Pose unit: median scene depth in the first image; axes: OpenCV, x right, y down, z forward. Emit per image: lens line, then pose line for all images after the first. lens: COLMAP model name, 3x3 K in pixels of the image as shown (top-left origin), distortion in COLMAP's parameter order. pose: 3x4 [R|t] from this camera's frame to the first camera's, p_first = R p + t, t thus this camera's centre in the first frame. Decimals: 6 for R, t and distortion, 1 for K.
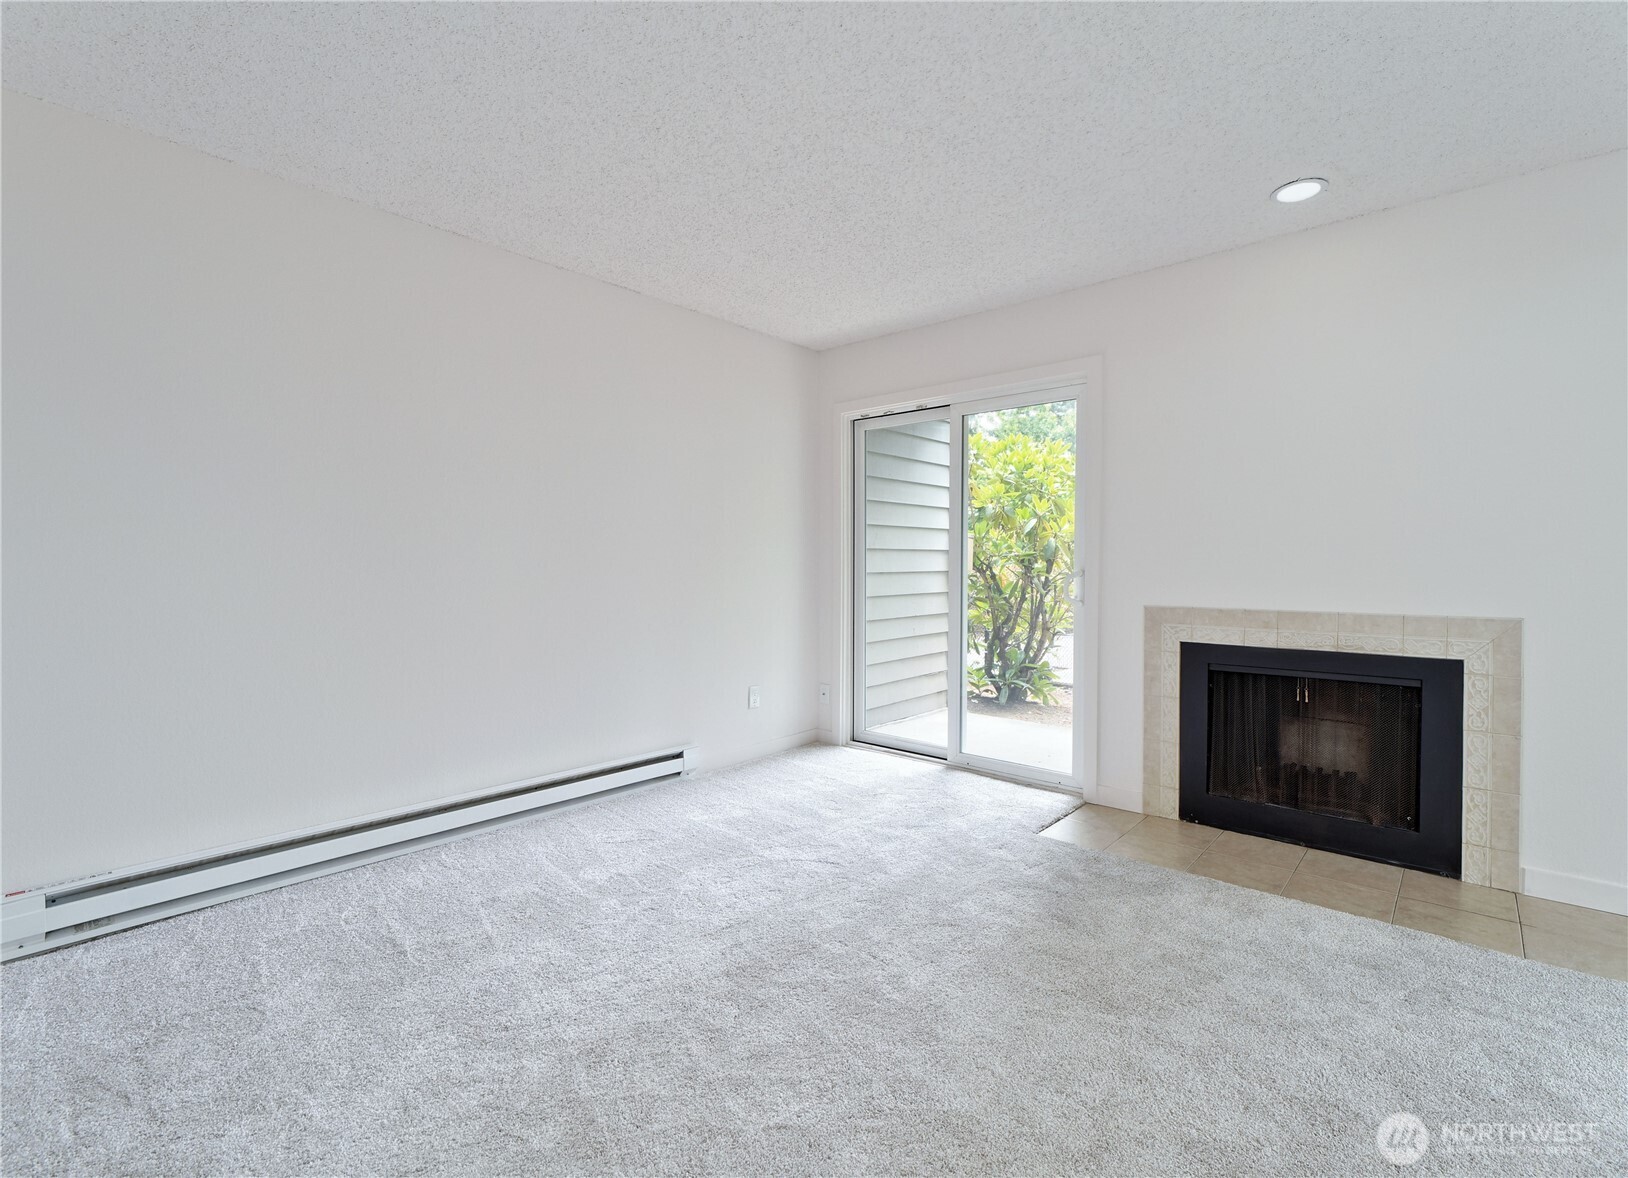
lens RADIAL K [[746.2, 0, 858.0], [0, 746.2, 578.7], [0, 0, 1]] dist [0.000173, -0.000347]
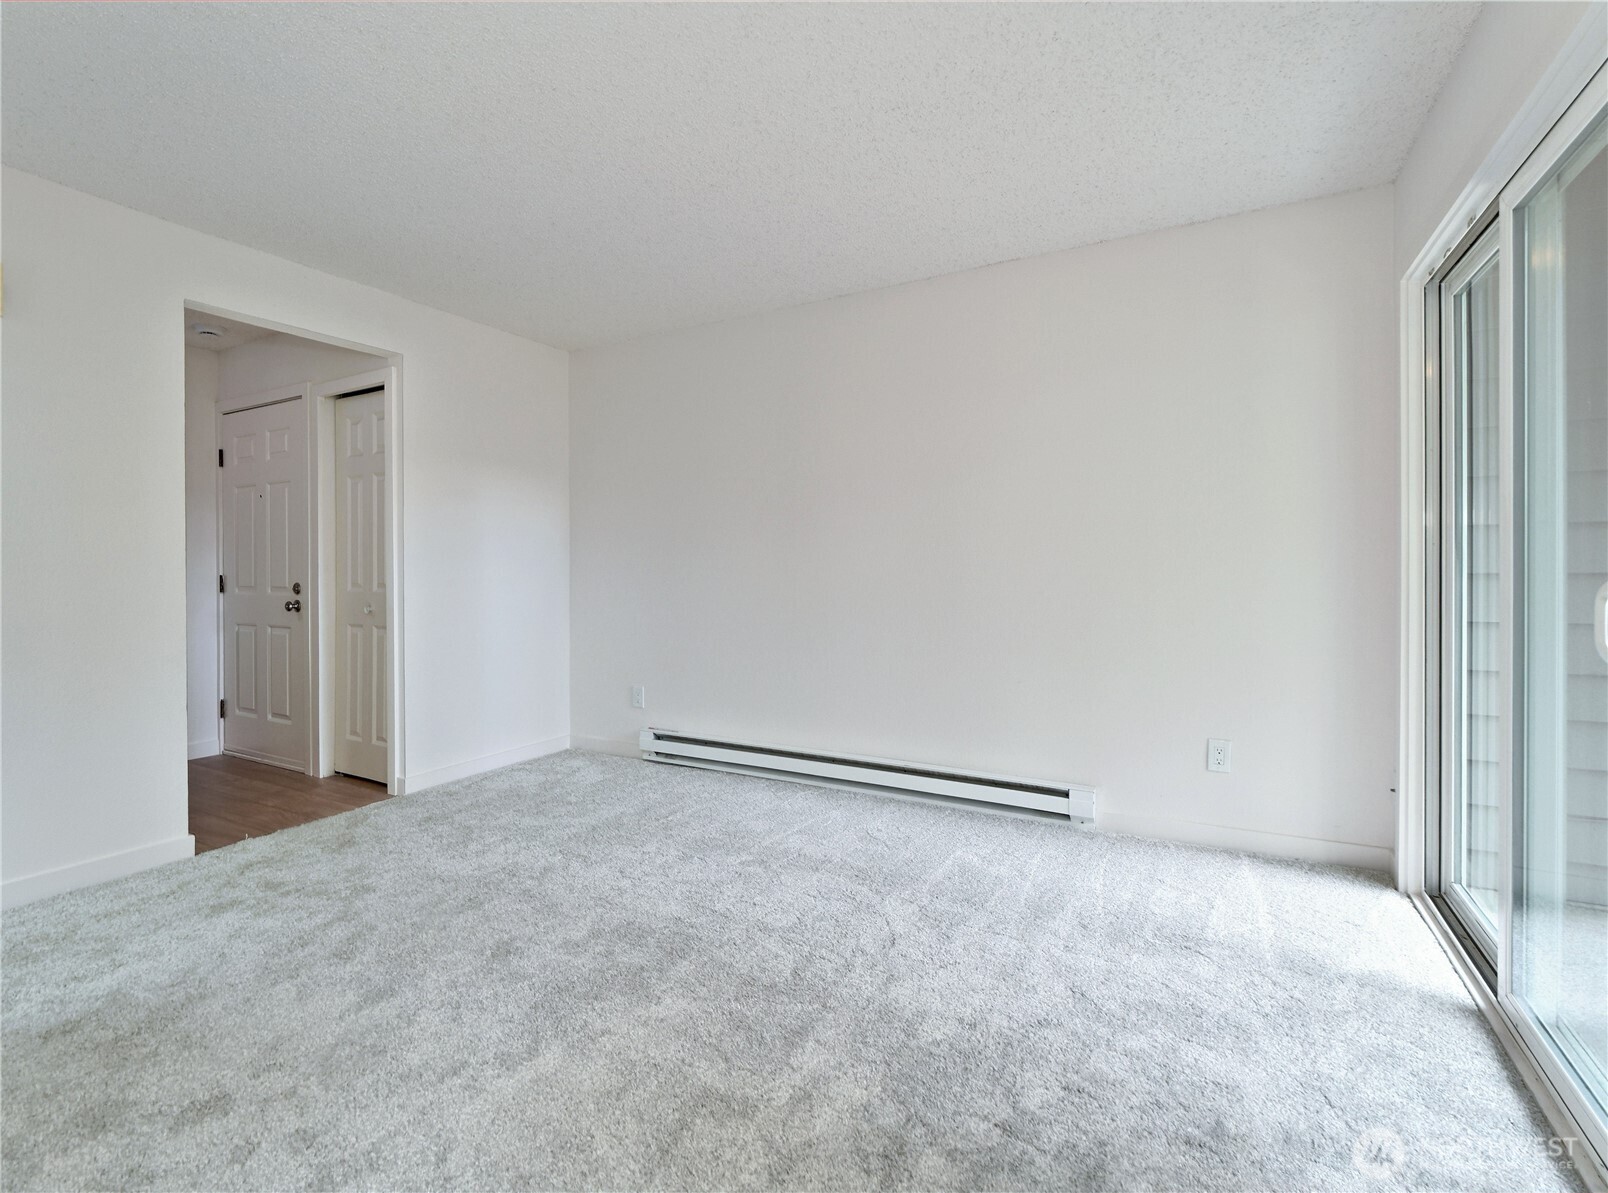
lens RADIAL K [[760.4, 0, 758.2], [0, 760.4, 560.6], [0, 0, 1]] dist [0.002536, -0.000097]
pose [[0.161196, -0.007844, -0.986891, 0.641120], [-0.009549, 0.999909, -0.009507, -0.011193], [0.986876, 0.010957, 0.161106, 0.632840]]
